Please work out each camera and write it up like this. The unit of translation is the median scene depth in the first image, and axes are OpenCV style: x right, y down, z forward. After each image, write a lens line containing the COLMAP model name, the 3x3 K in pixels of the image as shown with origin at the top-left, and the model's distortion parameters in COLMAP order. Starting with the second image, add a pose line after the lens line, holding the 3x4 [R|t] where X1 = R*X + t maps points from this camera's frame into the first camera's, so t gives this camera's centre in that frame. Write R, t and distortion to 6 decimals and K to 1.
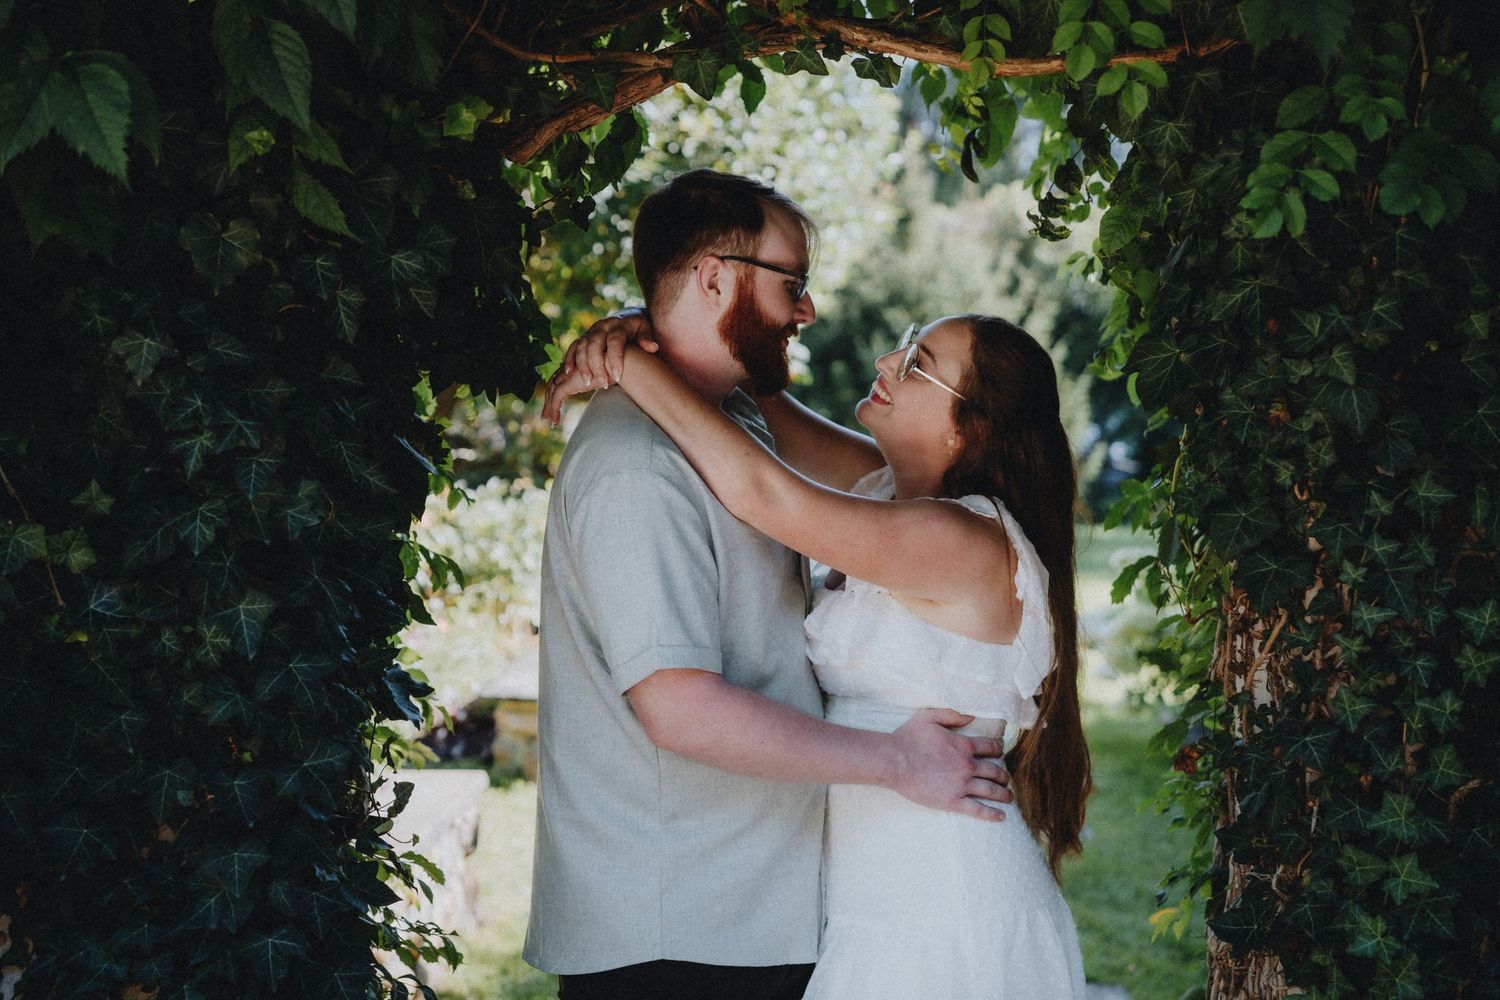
lens RADIAL K [[2168.0, 0, 750.0], [0, 2168.0, 500.0], [0, 0, 1]] dist [0.556153, -2.071152]
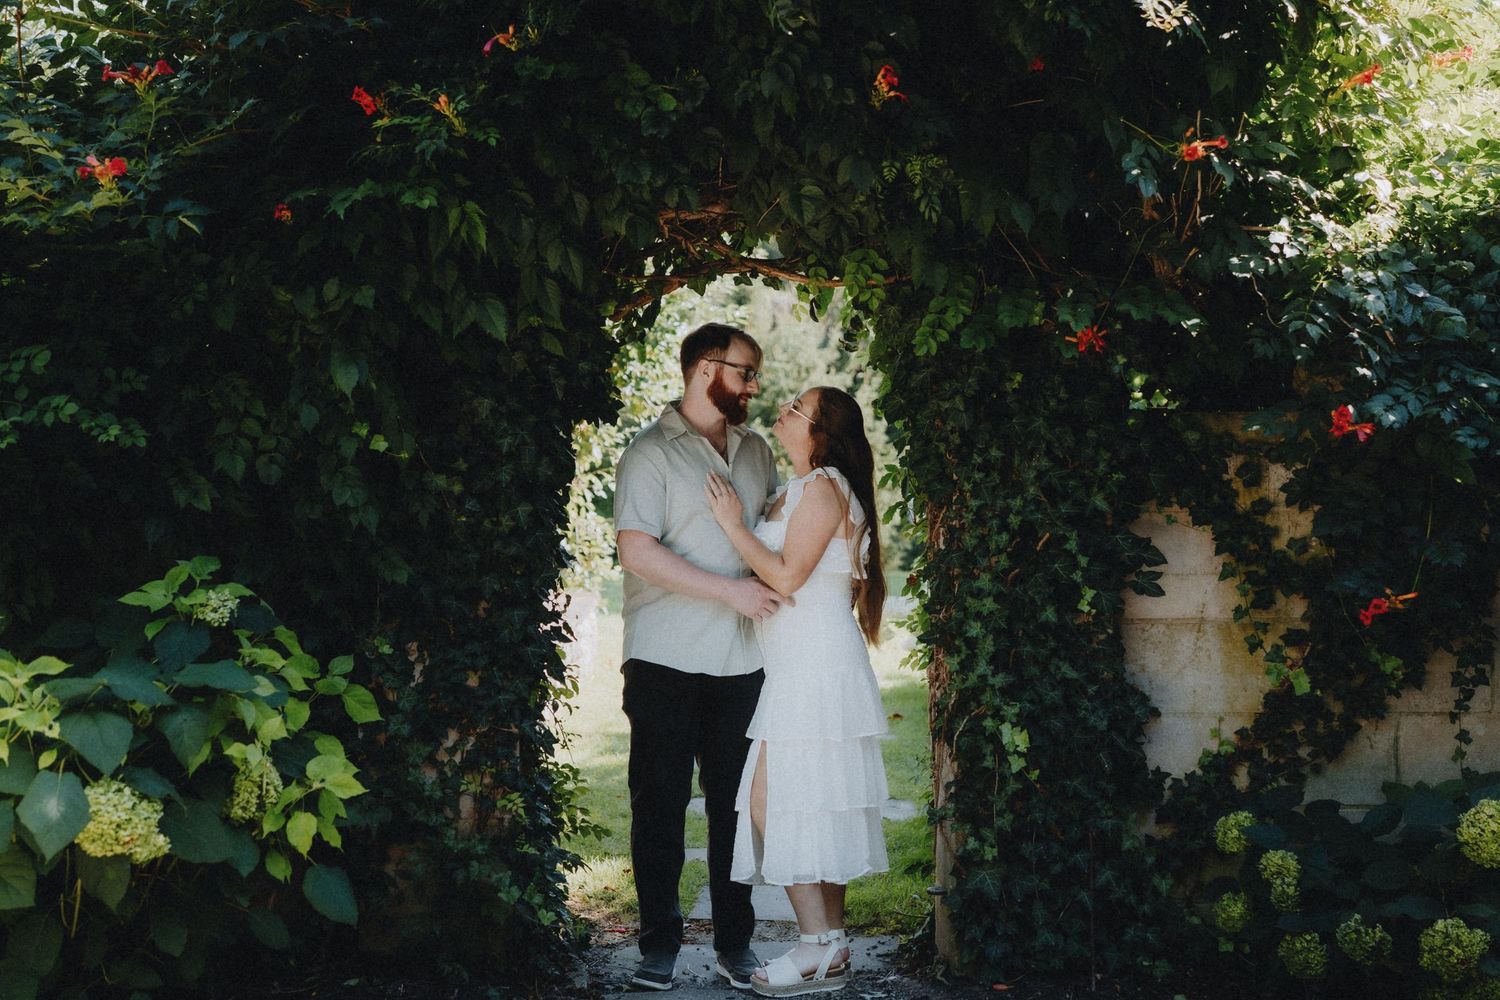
lens RADIAL K [[2123.3, 0, 750.0], [0, 2123.3, 500.0], [0, 0, 1]] dist [-0.013633, 0.007775]
pose [[0.997798, -0.017372, 0.064010, -0.125056], [0.019138, 0.999450, -0.027077, 0.107187], [-0.063504, 0.028242, 0.997582, -1.350634]]
